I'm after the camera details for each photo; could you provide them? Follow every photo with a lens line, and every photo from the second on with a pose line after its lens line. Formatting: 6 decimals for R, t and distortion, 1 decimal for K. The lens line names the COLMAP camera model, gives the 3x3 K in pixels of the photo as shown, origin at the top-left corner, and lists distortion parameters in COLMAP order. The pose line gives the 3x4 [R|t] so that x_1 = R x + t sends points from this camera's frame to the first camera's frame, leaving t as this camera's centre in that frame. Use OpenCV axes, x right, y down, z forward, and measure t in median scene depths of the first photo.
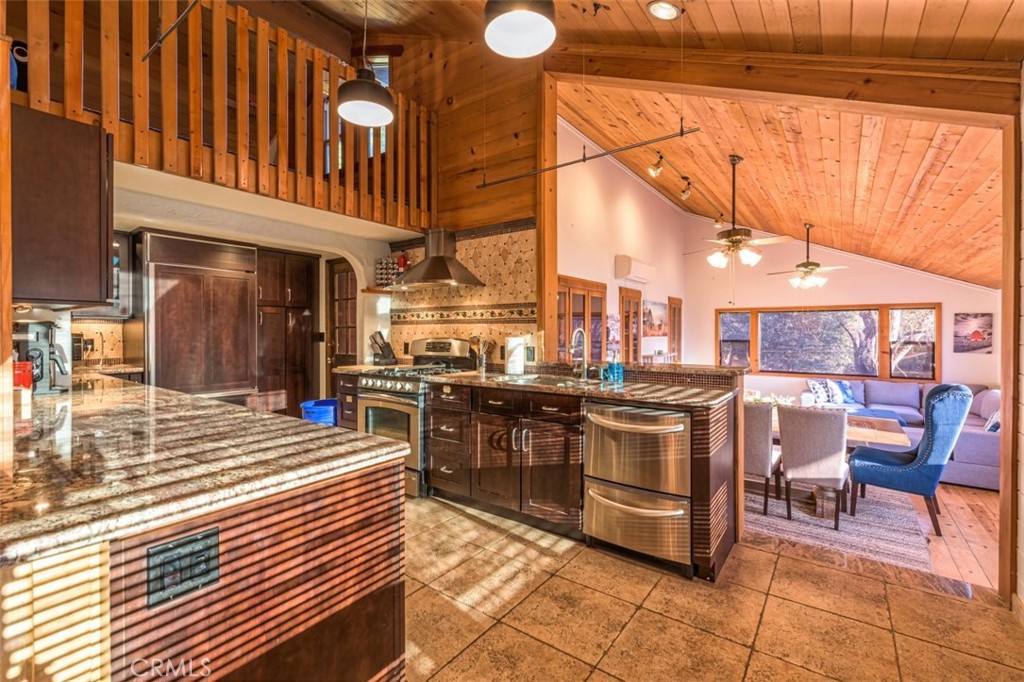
lens RADIAL K [[444.8, 0, 510.4], [0, 444.8, 336.0], [0, 0, 1]] dist [0.000338, 0.000024]
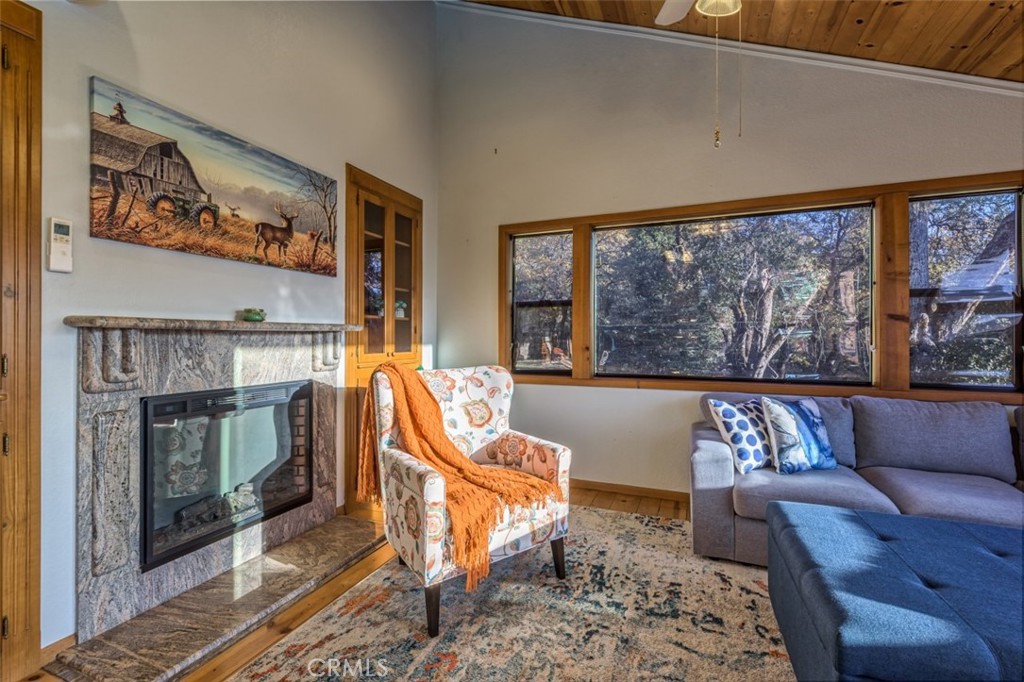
lens RADIAL K [[444.8, 0, 512.8], [0, 444.8, 339.7], [0, 0, 1]] dist [0.000338, 0.000024]
pose [[0.972815, 0.002859, 0.231568, 0.459425], [-0.000858, 0.999961, -0.008741, 0.058794], [-0.231584, 0.008304, 0.972780, 0.727302]]
